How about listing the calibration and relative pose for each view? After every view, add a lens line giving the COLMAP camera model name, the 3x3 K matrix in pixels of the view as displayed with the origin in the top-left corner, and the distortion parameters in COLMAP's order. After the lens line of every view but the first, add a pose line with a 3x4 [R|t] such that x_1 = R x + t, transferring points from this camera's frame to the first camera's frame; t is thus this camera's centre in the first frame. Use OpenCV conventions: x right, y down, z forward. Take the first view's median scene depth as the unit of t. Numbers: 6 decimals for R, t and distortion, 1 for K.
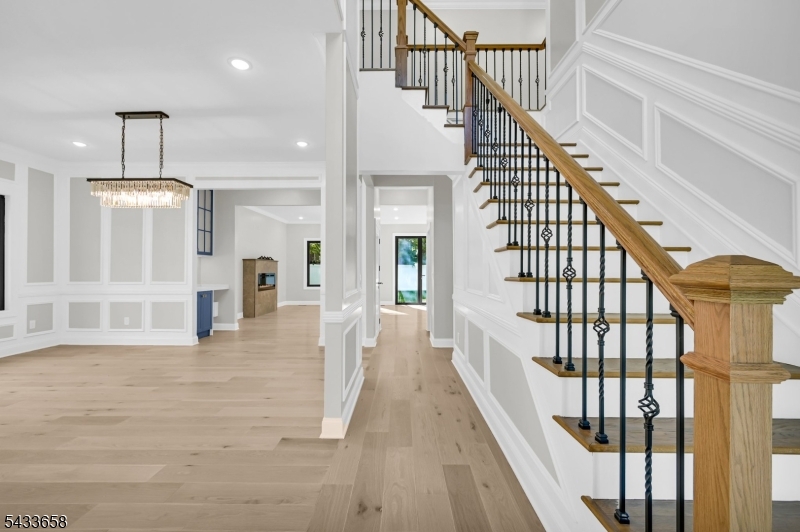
lens RADIAL K [[333.1, 0, 400.7], [0, 333.1, 268.6], [0, 0, 1]] dist [0.001782, -0.000540]
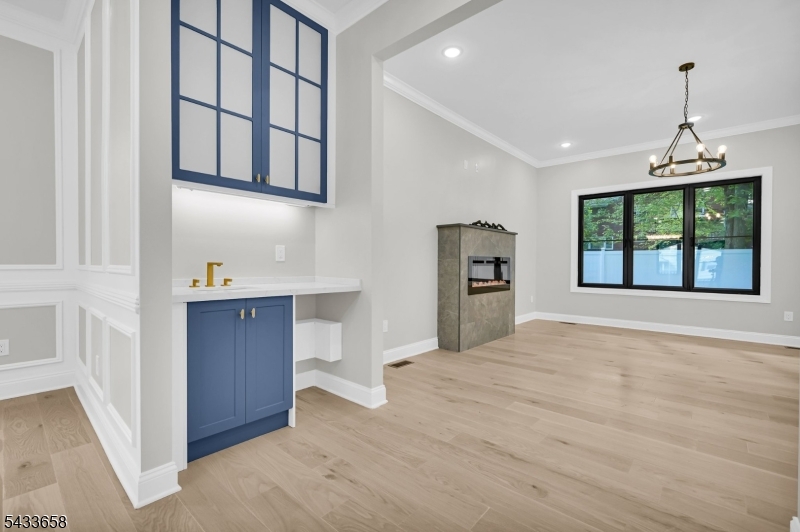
lens RADIAL K [[333.1, 0, 404.4], [0, 333.1, 266.3], [0, 0, 1]] dist [0.001782, -0.000540]
pose [[0.742864, 0.000949, -0.669442, -0.333880], [0.003696, 0.999978, 0.005519, 0.046784], [0.669432, -0.006574, 0.742844, 1.080390]]
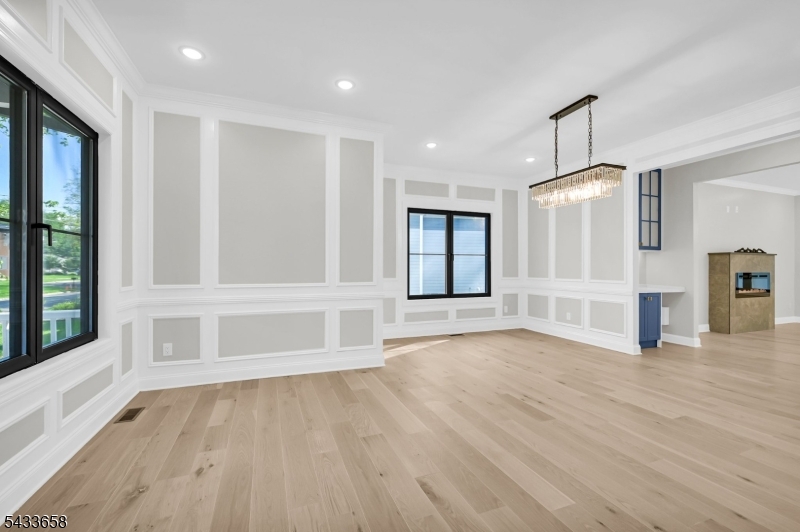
lens RADIAL K [[333.1, 0, 394.6], [0, 333.1, 264.9], [0, 0, 1]] dist [0.001782, -0.000540]
pose [[0.353763, -0.006894, -0.935310, -0.038552], [0.002221, 0.999976, -0.006530, 0.001640], [0.935332, 0.000232, 0.353770, 0.130516]]
